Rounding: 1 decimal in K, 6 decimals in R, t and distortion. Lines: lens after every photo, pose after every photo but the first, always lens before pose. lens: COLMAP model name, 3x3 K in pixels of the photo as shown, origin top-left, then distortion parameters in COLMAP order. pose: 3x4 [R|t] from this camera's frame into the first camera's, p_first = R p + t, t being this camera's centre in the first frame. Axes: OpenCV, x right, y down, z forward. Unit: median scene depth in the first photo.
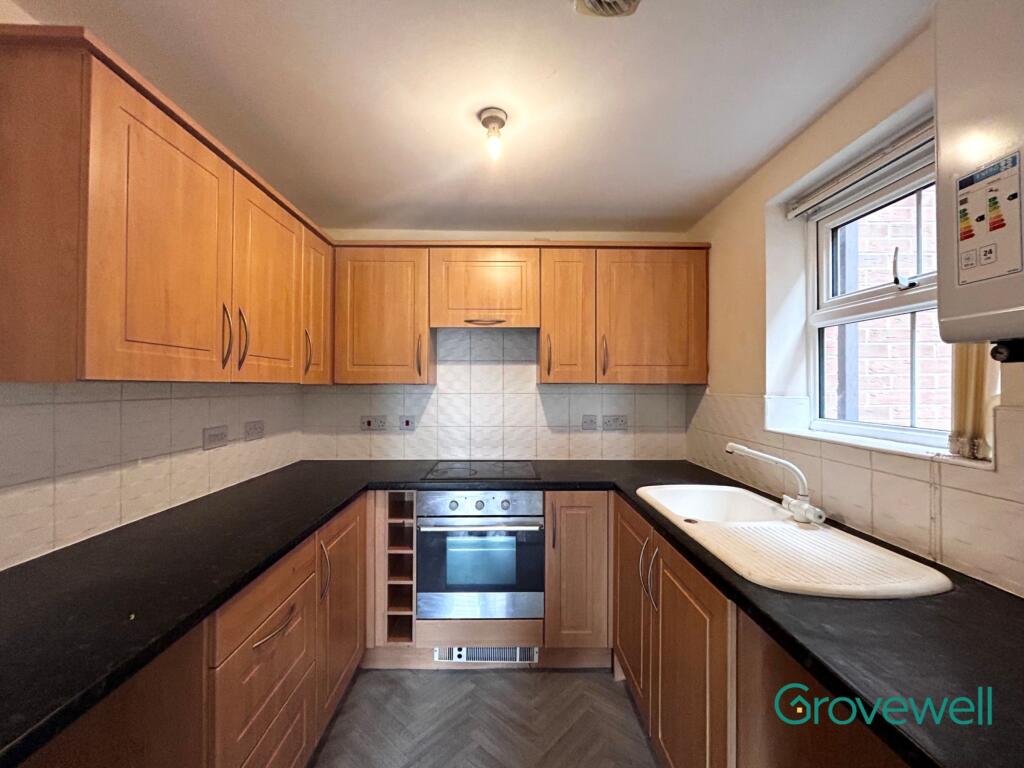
lens RADIAL K [[406.9, 0, 515.8], [0, 406.9, 389.9], [0, 0, 1]] dist [0.004081, -0.000851]
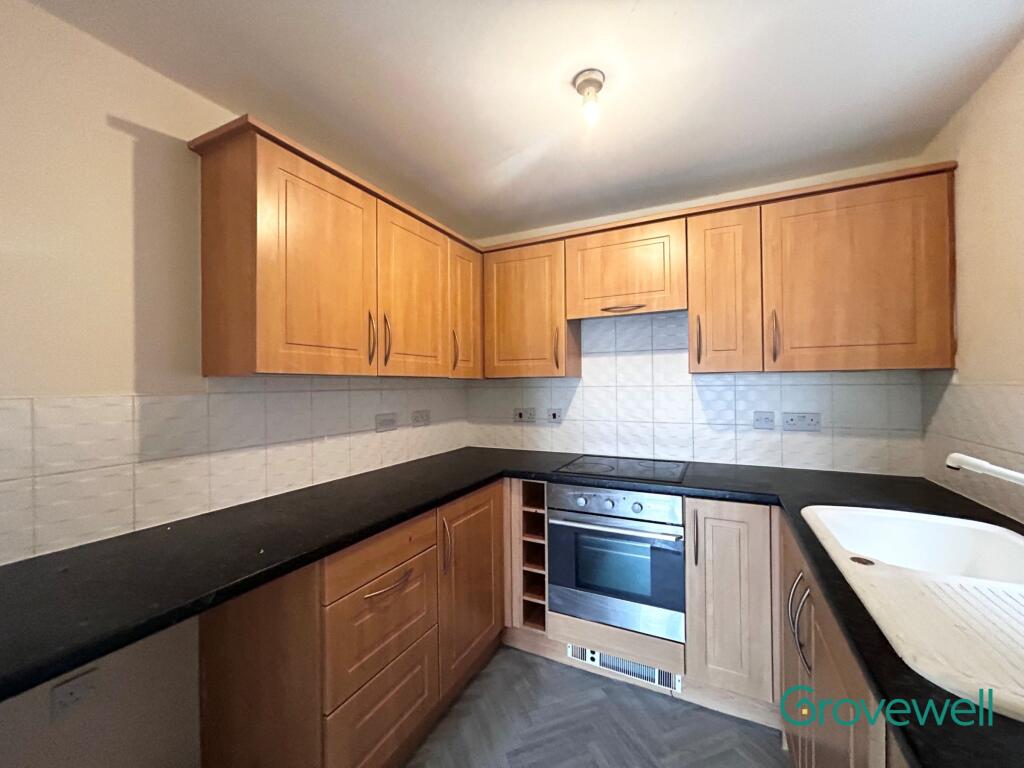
lens RADIAL K [[406.9, 0, 523.7], [0, 406.9, 388.8], [0, 0, 1]] dist [0.004081, -0.000851]
pose [[0.894538, -0.005709, -0.446955, 0.154260], [0.007778, 0.999966, 0.002795, 0.013480], [0.446924, -0.005977, 0.894552, 0.076932]]
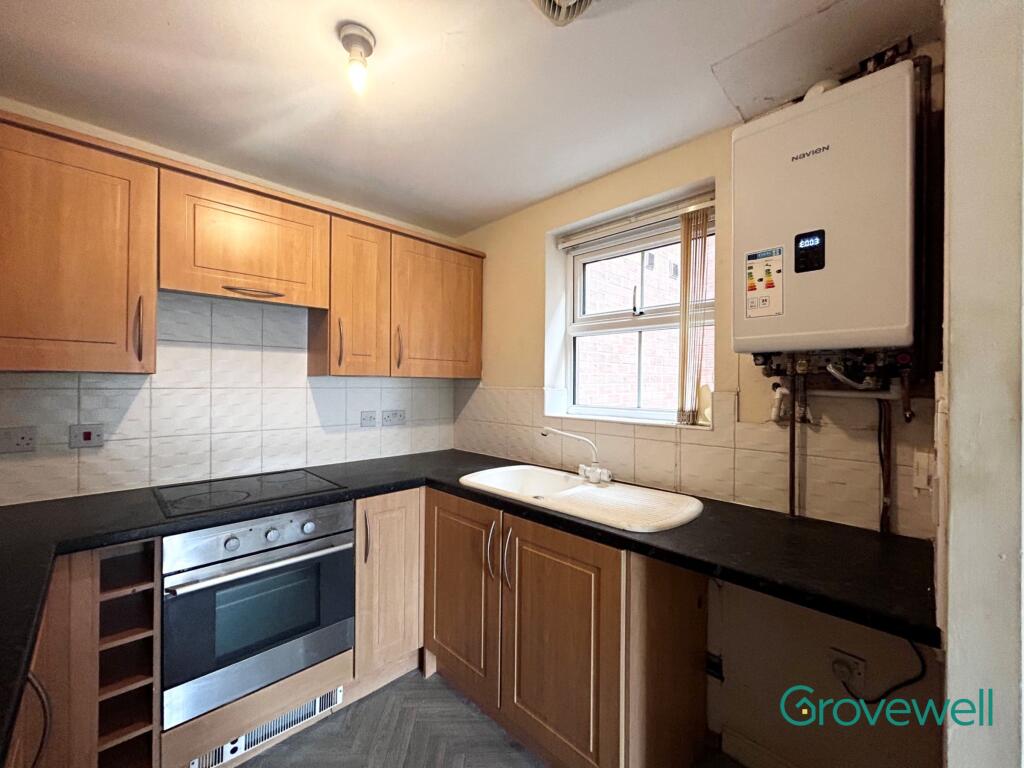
lens RADIAL K [[406.9, 0, 501.4], [0, 406.9, 389.0], [0, 0, 1]] dist [0.004081, -0.000851]
pose [[0.745264, -0.004463, 0.666755, -0.273564], [0.000668, 0.999982, 0.005947, 0.008582], [-0.666770, -0.003986, 0.745253, 0.152130]]
